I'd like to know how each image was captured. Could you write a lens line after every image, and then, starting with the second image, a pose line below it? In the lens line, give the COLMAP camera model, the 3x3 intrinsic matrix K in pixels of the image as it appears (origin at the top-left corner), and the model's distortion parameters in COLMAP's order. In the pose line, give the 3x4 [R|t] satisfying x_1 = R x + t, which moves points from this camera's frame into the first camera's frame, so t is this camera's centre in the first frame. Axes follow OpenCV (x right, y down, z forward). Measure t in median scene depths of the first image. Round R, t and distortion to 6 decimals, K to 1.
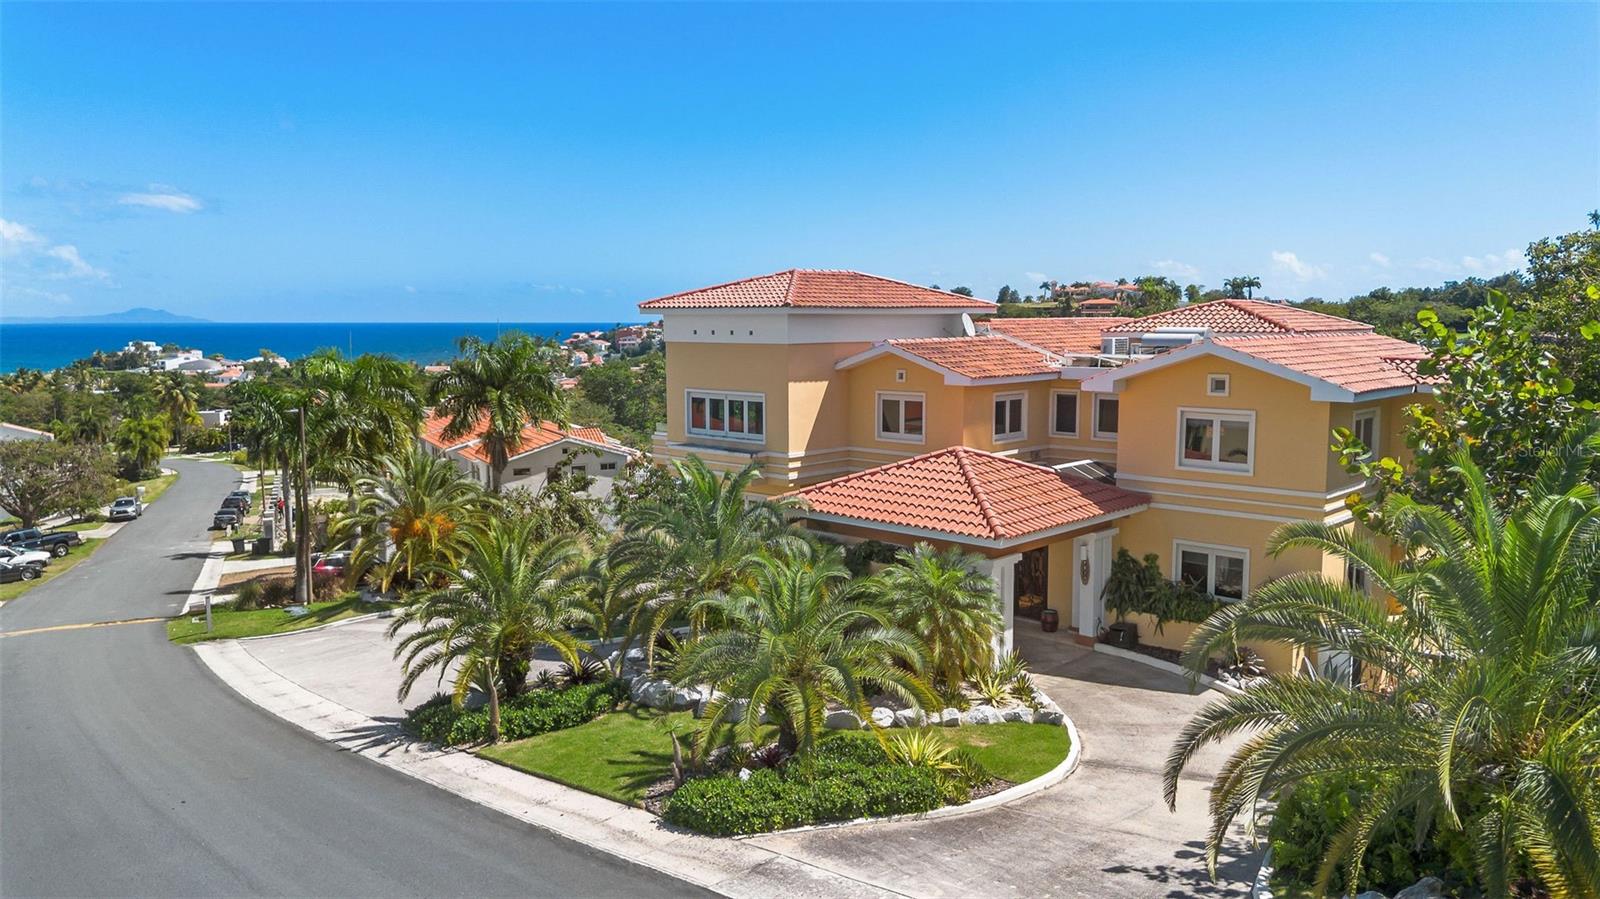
lens RADIAL K [[1144.4, 0, 793.5], [0, 1144.4, 415.7], [0, 0, 1]] dist [0.070184, -0.062944]
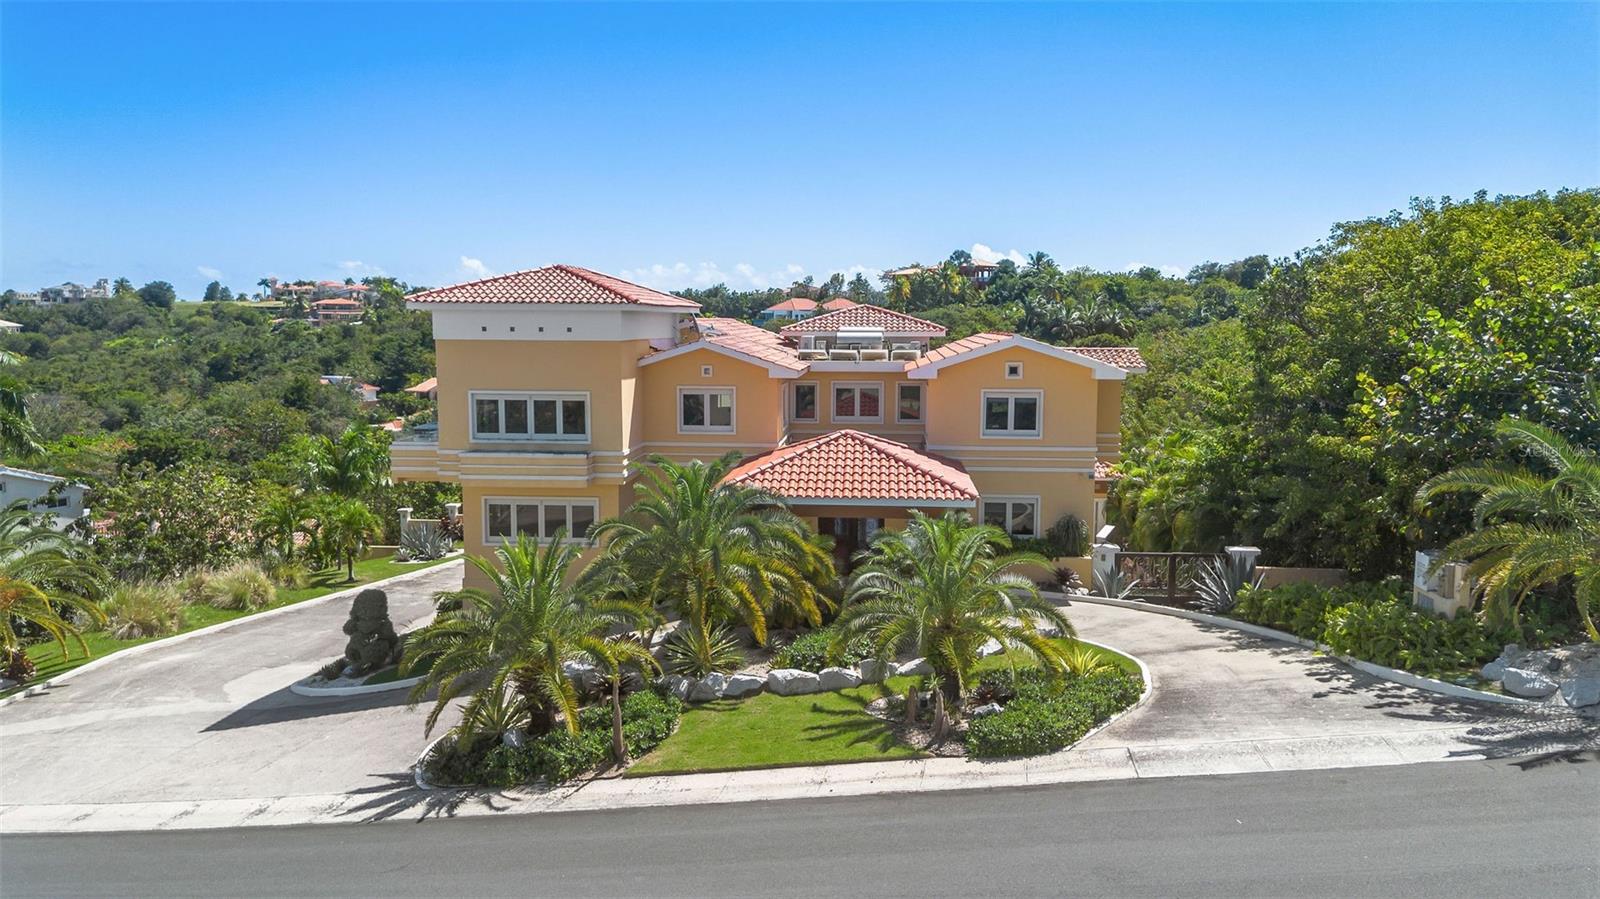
lens RADIAL K [[1144.4, 0, 812.0], [0, 1144.4, 438.2], [0, 0, 1]] dist [0.070184, -0.062944]
pose [[0.781109, -0.057874, 0.621707, -0.634787], [0.047041, 0.998320, 0.033831, -0.005505], [-0.622620, 0.002820, 0.782519, 0.148398]]
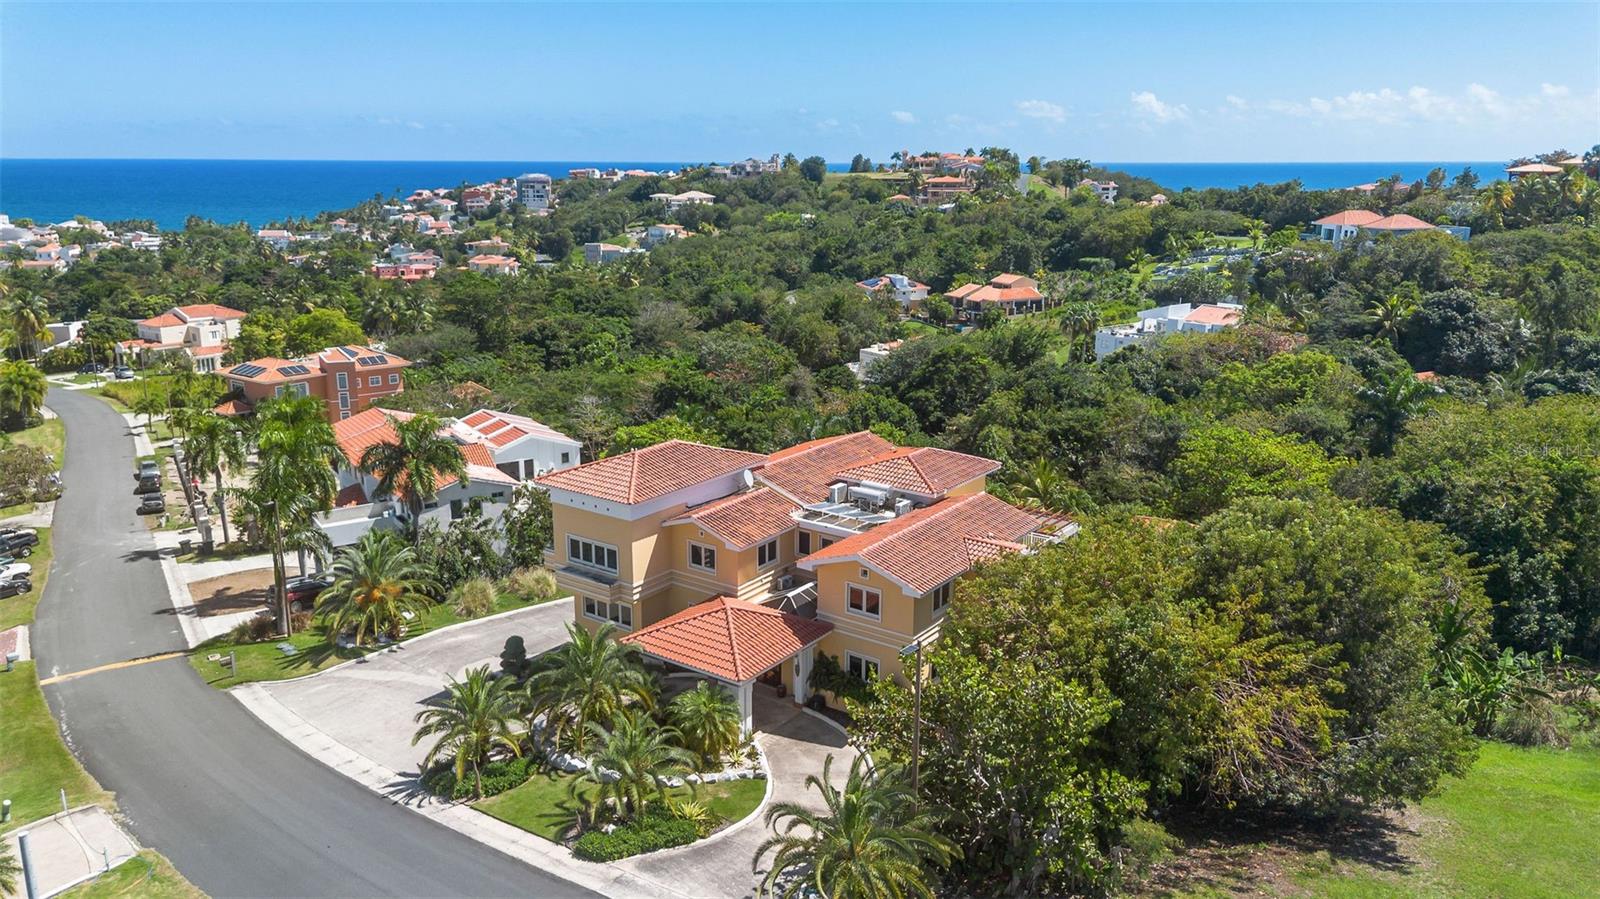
lens RADIAL K [[1144.4, 0, 797.5], [0, 1144.4, 438.3], [0, 0, 1]] dist [0.070184, -0.062944]
pose [[0.992145, -0.020549, 0.123391, 0.039845], [0.001877, 0.988749, 0.149573, -0.538810], [-0.125076, -0.148166, 0.981021, -0.785880]]
